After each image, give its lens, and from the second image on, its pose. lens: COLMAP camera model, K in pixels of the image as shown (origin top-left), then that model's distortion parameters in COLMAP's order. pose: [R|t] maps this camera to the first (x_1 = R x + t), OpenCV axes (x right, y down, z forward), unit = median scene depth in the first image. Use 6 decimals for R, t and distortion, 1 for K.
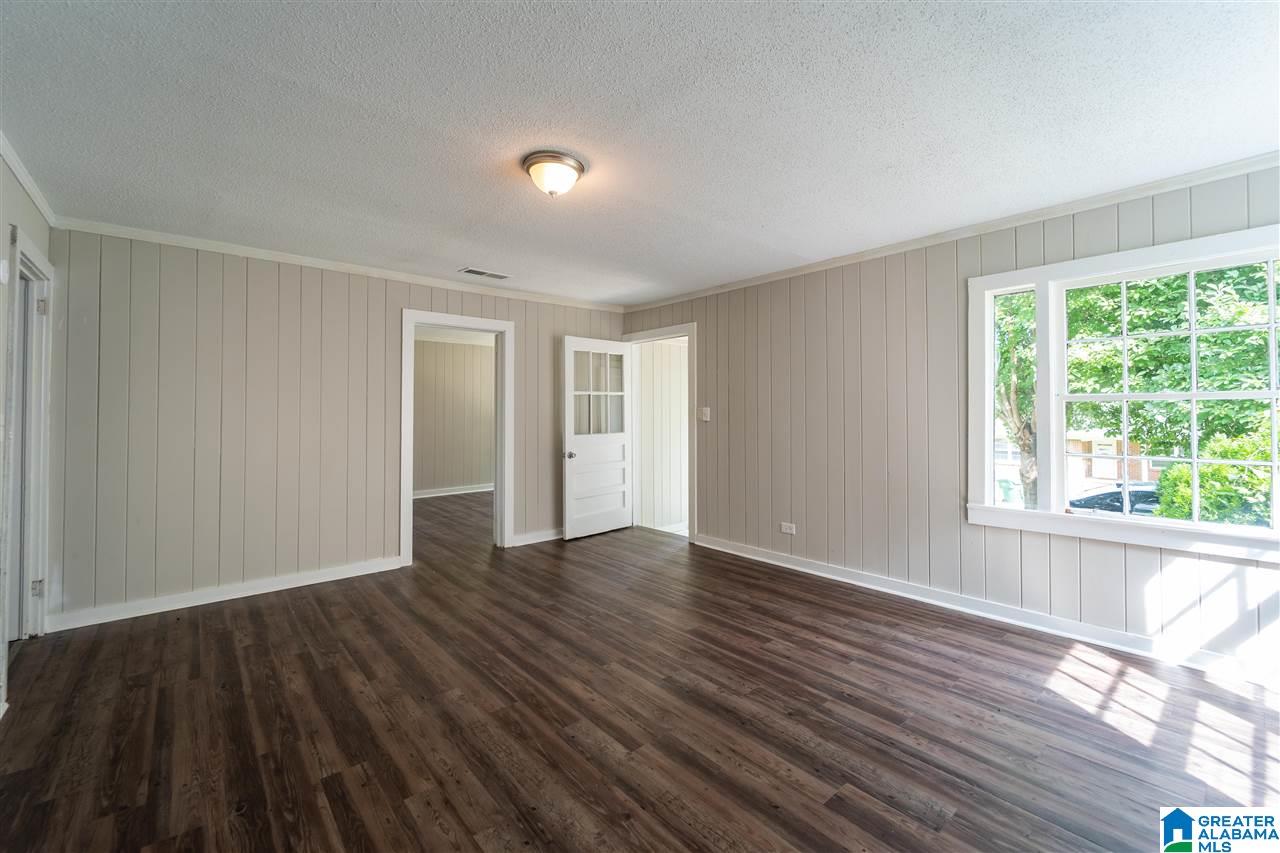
lens RADIAL K [[522.8, 0, 641.0], [0, 522.8, 397.9], [0, 0, 1]] dist [-0.000730, -0.000116]
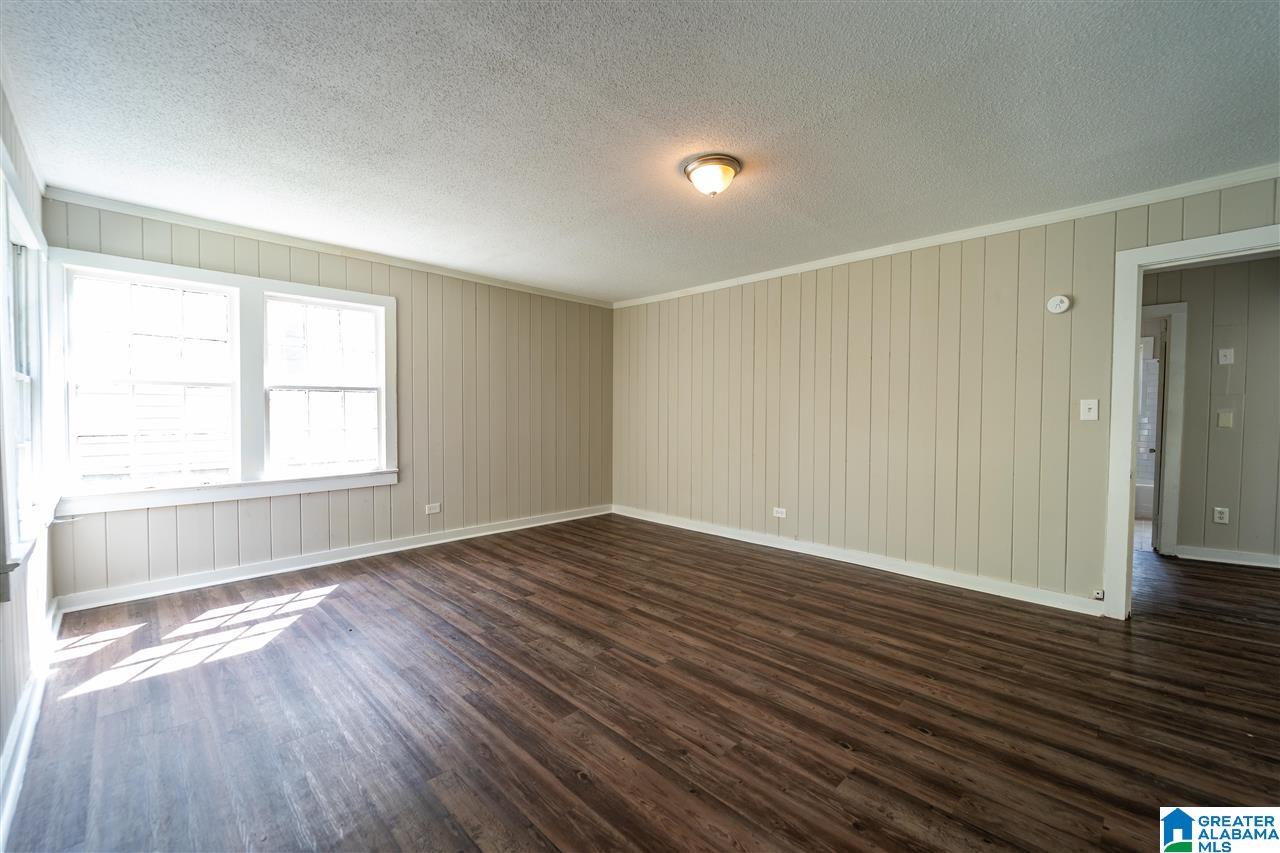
lens RADIAL K [[517.9, 0, 638.6], [0, 517.9, 437.4], [0, 0, 1]] dist [-0.001047, -0.000084]
pose [[-0.997531, 0.004012, -0.070111, 0.063934], [0.003174, 0.999922, 0.012070, 0.103413], [0.070154, 0.011818, -0.997466, 2.152688]]
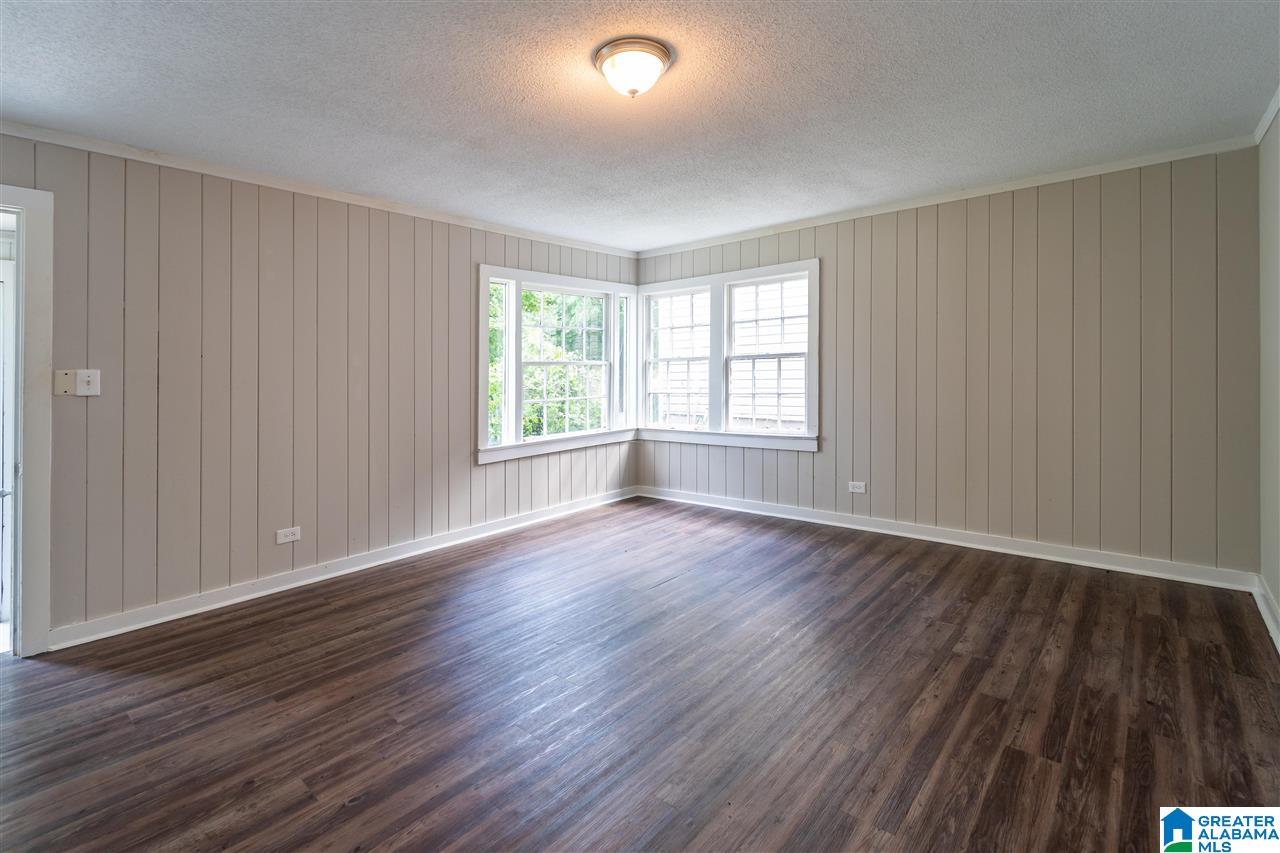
lens RADIAL K [[590.0, 0, 638.7], [0, 590.0, 371.1], [0, 0, 1]] dist [-0.000409, -0.000145]
pose [[-0.138398, 0.006593, 0.990355, -1.095789], [-0.012438, 0.999887, -0.008395, 0.039011], [-0.990299, -0.013480, -0.138301, 1.151570]]
